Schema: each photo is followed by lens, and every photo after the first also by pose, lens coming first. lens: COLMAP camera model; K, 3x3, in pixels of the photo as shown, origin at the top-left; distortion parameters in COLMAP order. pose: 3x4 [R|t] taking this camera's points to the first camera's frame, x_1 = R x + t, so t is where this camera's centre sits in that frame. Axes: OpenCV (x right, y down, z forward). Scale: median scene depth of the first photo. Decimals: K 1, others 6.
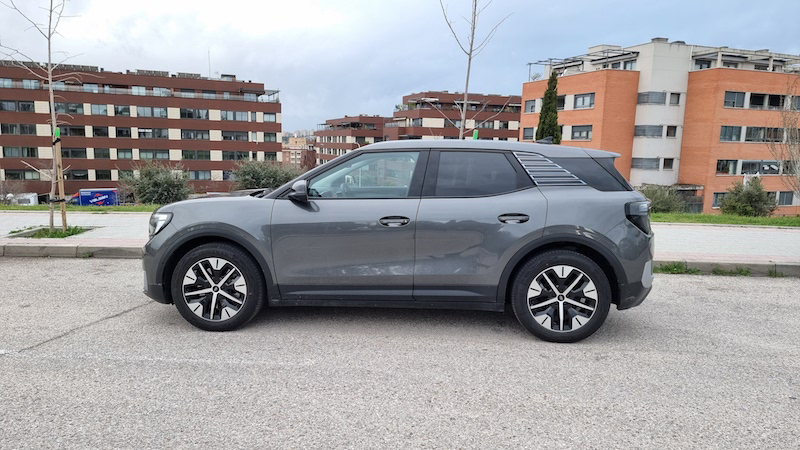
lens RADIAL K [[543.2, 0, 400.0], [0, 543.2, 225.0], [0, 0, 1]] dist [0.063657, -0.001605]
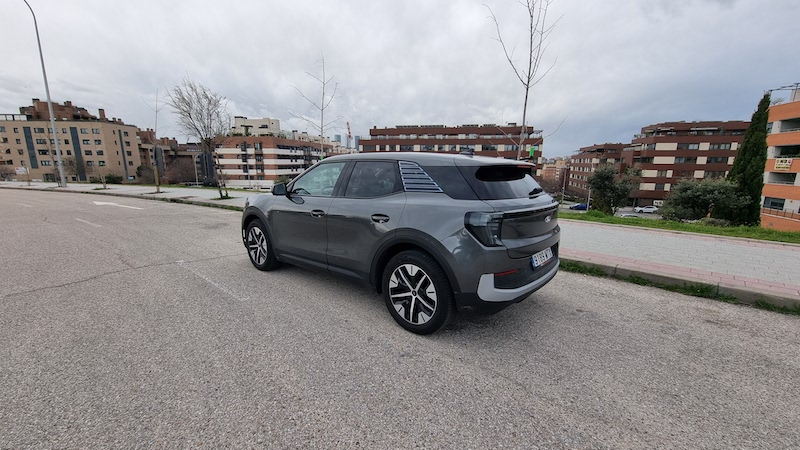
lens RADIAL K [[328.1, 0, 400.0], [0, 328.1, 225.0], [0, 0, 1]] dist [-0.002779, -0.000017]
pose [[0.817994, 0.093393, -0.567594, 0.638581], [-0.074064, 0.995618, 0.057082, -0.040772], [0.570438, -0.004654, 0.821327, 0.438613]]
